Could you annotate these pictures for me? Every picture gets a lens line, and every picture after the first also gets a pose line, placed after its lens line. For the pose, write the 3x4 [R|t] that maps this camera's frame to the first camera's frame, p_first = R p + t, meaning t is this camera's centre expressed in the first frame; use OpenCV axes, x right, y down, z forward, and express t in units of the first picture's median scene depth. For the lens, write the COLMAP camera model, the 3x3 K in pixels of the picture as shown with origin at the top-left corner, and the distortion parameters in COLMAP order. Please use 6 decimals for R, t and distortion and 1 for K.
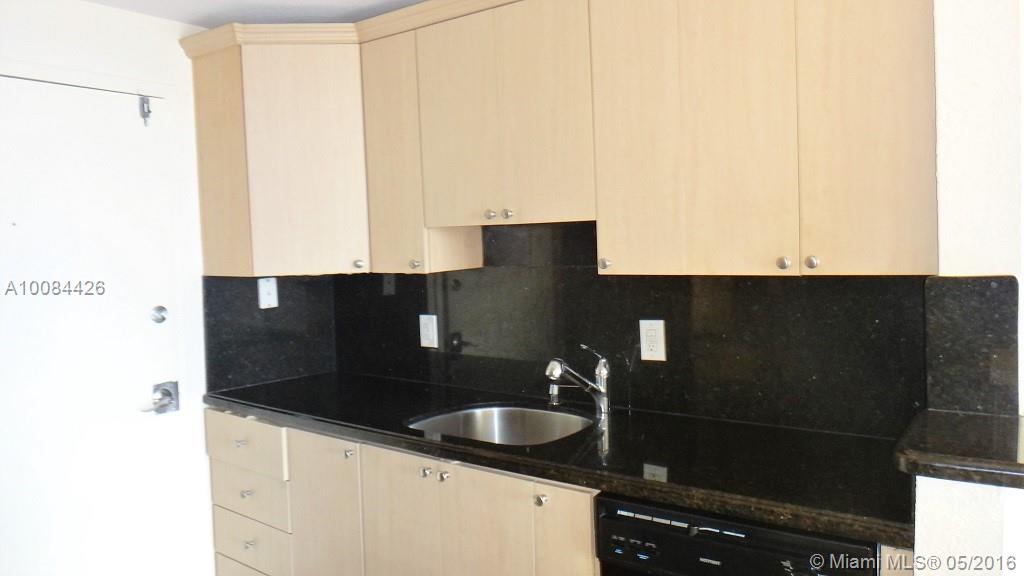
lens RADIAL K [[728.5, 0, 490.1], [0, 728.5, 287.6], [0, 0, 1]] dist [-0.017579, -0.002834]
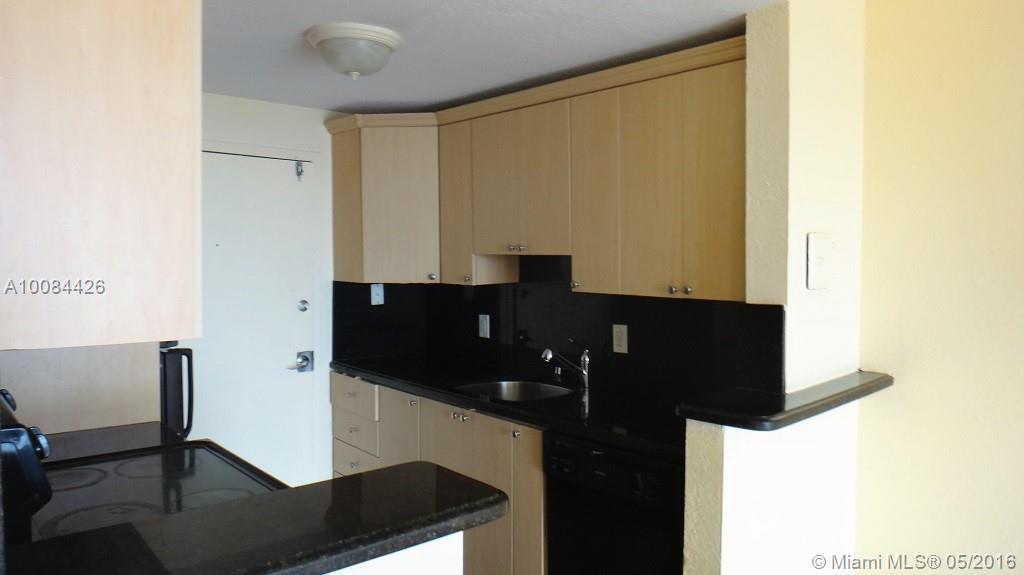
lens RADIAL K [[728.5, 0, 514.1], [0, 728.5, 287.3], [0, 0, 1]] dist [-0.017579, -0.002834]
pose [[0.981611, 0.039443, -0.186774, 0.255045], [-0.040599, 0.999173, -0.002365, -0.015464], [0.186526, 0.009904, 0.982400, -0.401650]]
